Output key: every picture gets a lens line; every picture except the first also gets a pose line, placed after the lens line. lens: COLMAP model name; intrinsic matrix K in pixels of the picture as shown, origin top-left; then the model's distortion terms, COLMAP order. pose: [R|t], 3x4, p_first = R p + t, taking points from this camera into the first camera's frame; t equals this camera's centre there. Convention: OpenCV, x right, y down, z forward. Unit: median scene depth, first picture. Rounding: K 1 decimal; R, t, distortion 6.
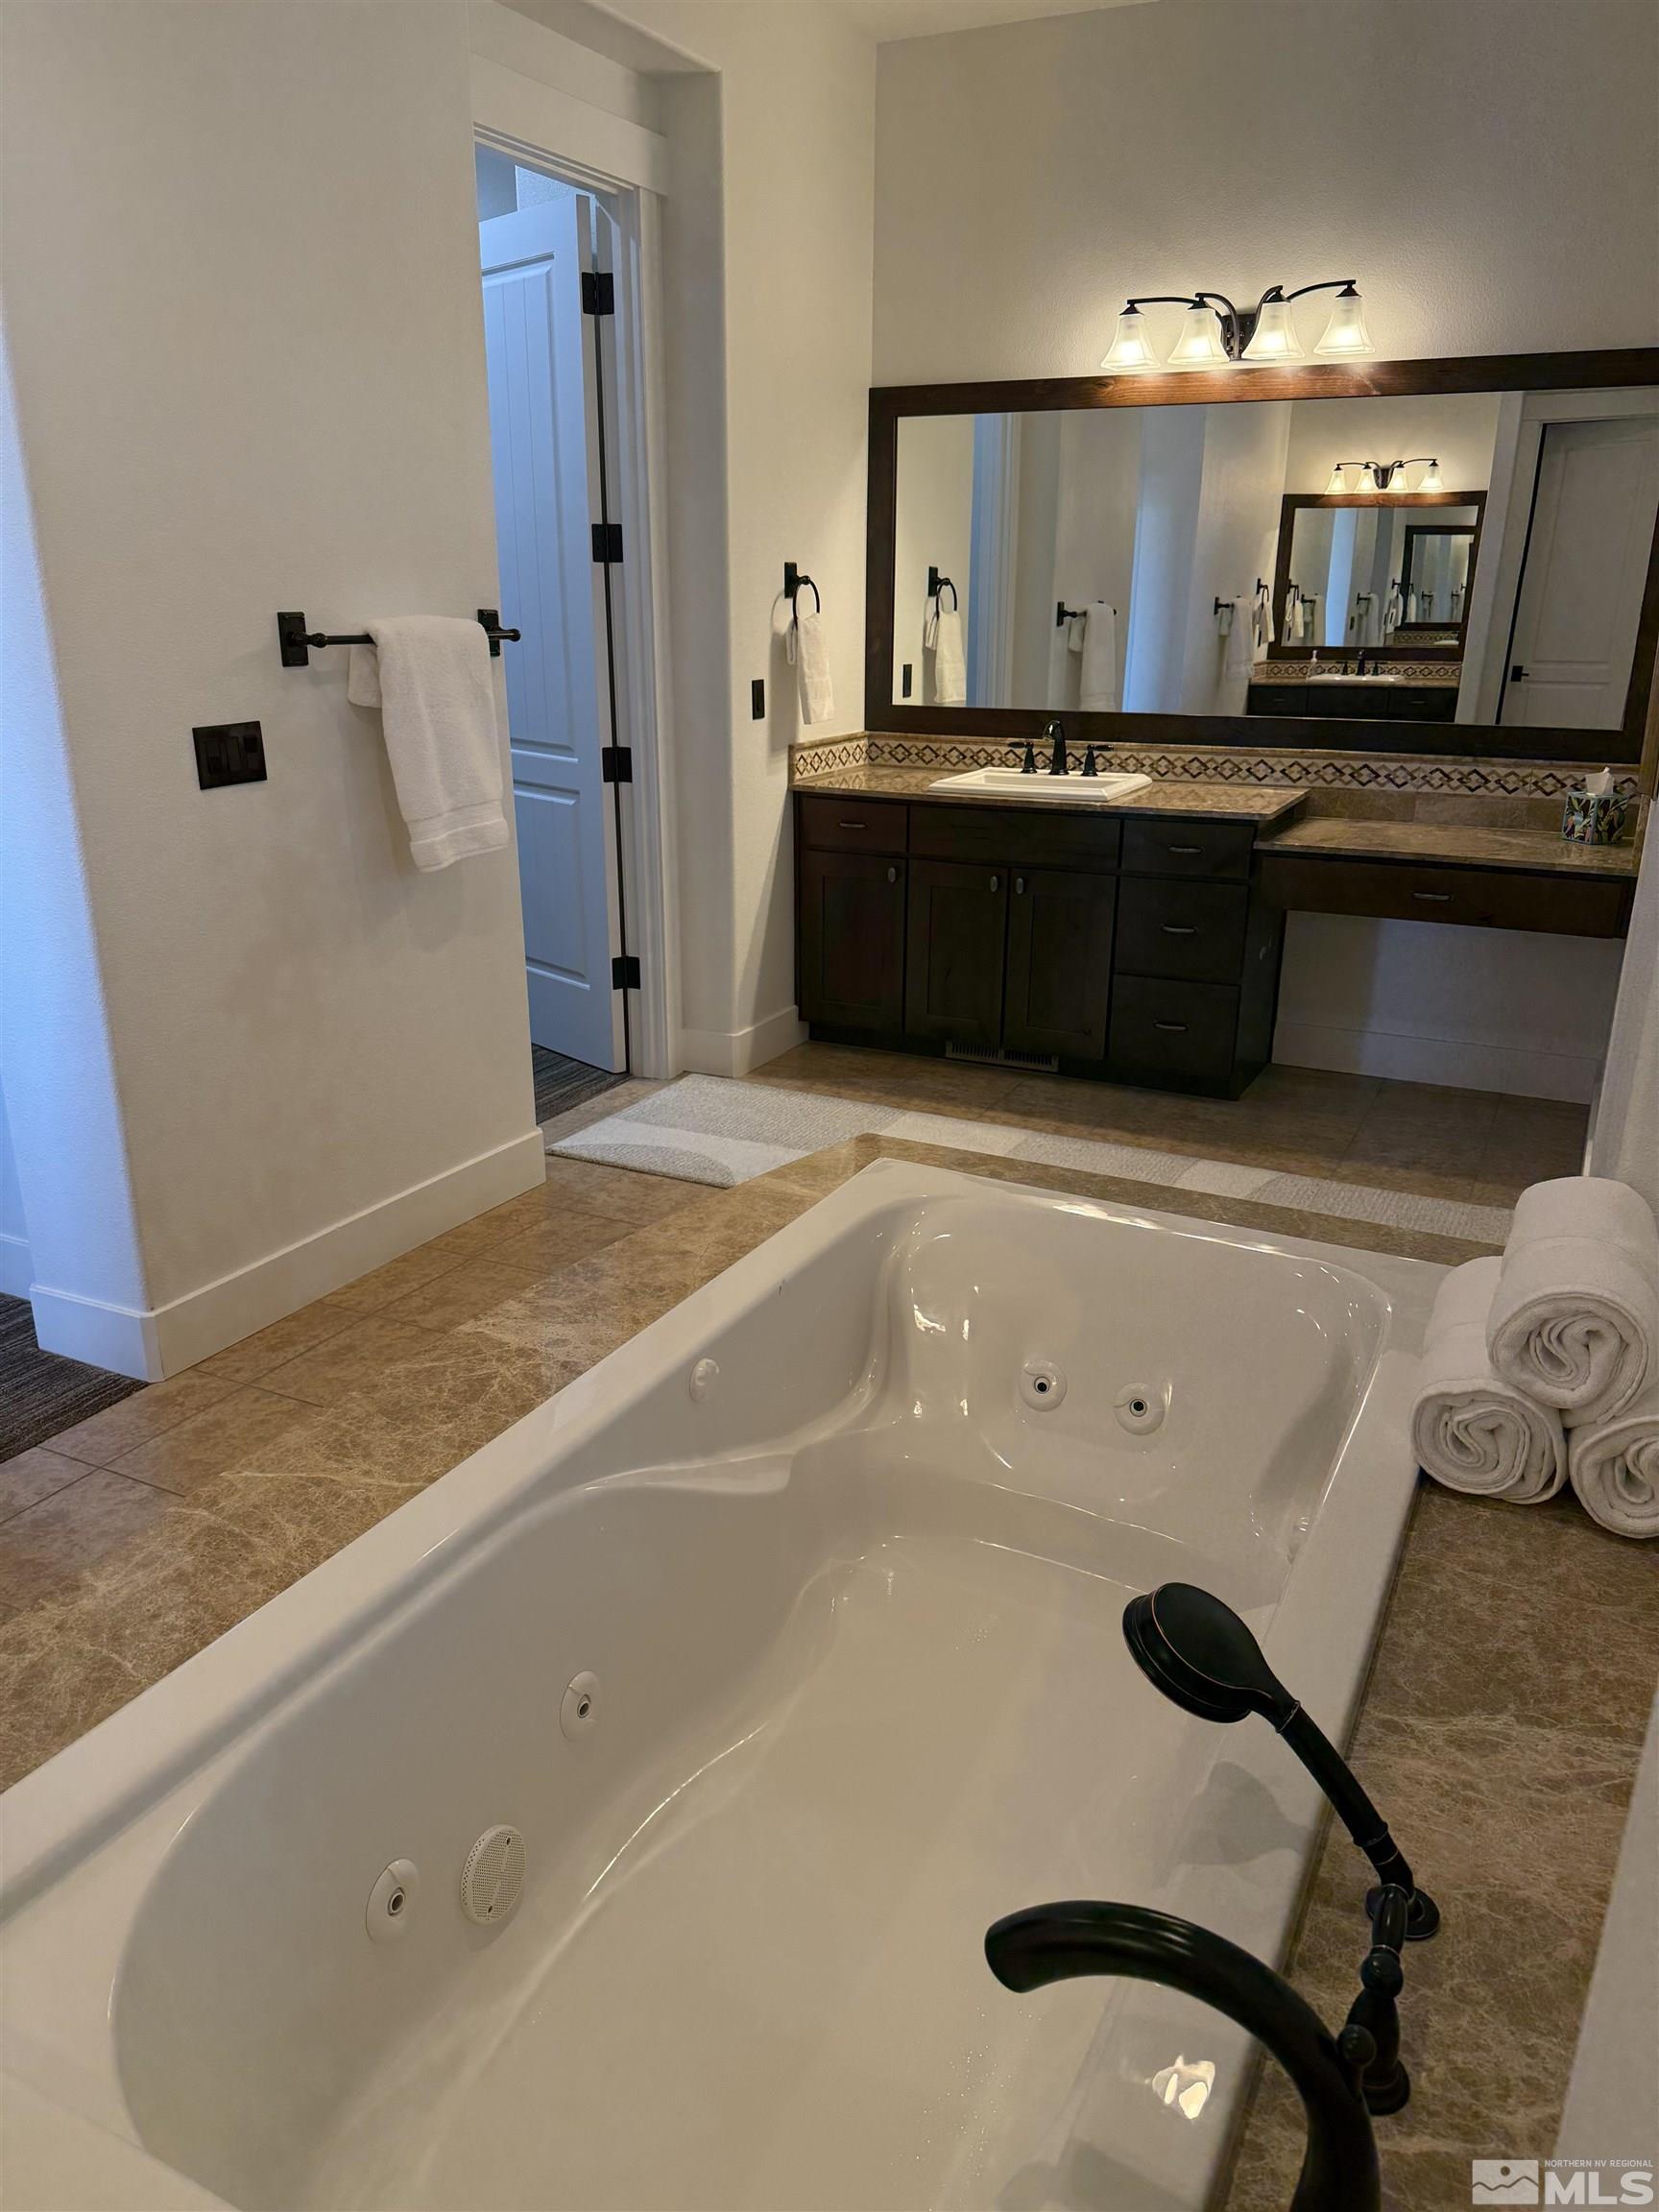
lens RADIAL K [[1535.8, 0, 829.5], [0, 1535.8, 1106.0], [0, 0, 1]] dist [0.006390, -0.144393]
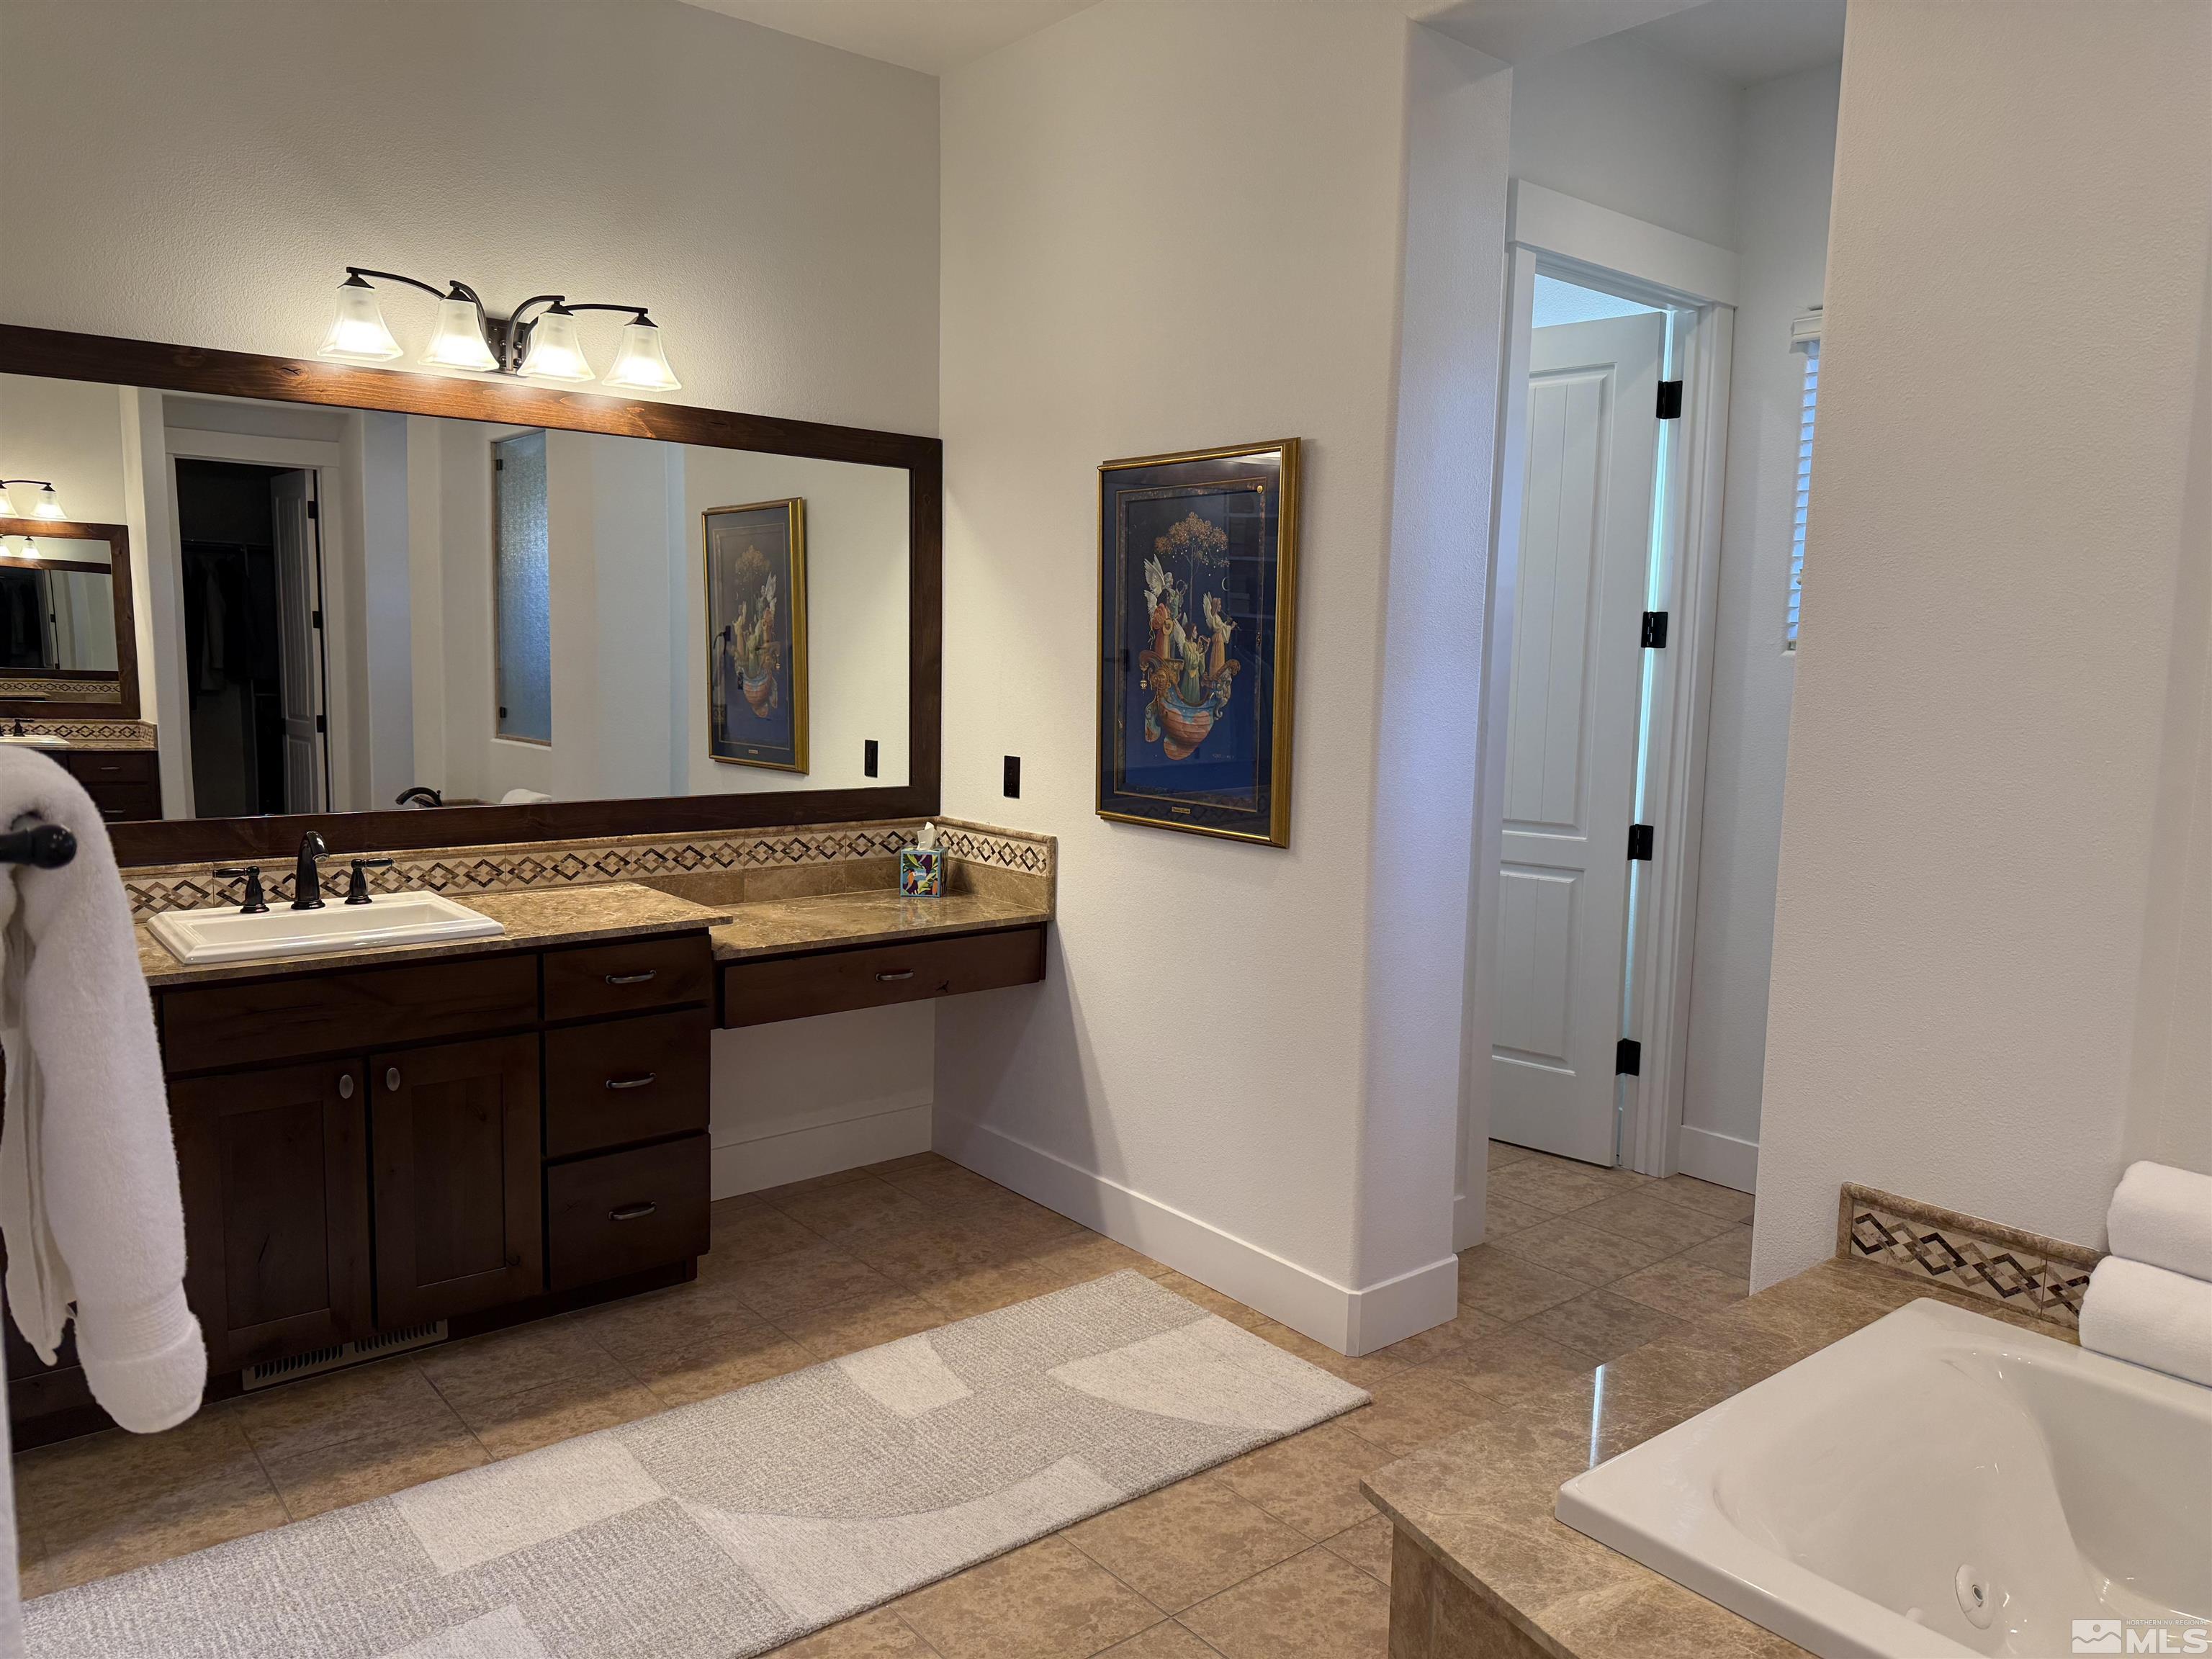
lens RADIAL K [[1480.3, 0, 1105.4], [0, 1480.3, 790.0], [0, 0, 1]] dist [-0.001745, -0.000956]
pose [[0.402201, -0.066190, 0.913155, -0.322559], [0.268678, 0.962003, -0.048609, -0.149349], [-0.875241, 0.264895, 0.404703, 0.443809]]
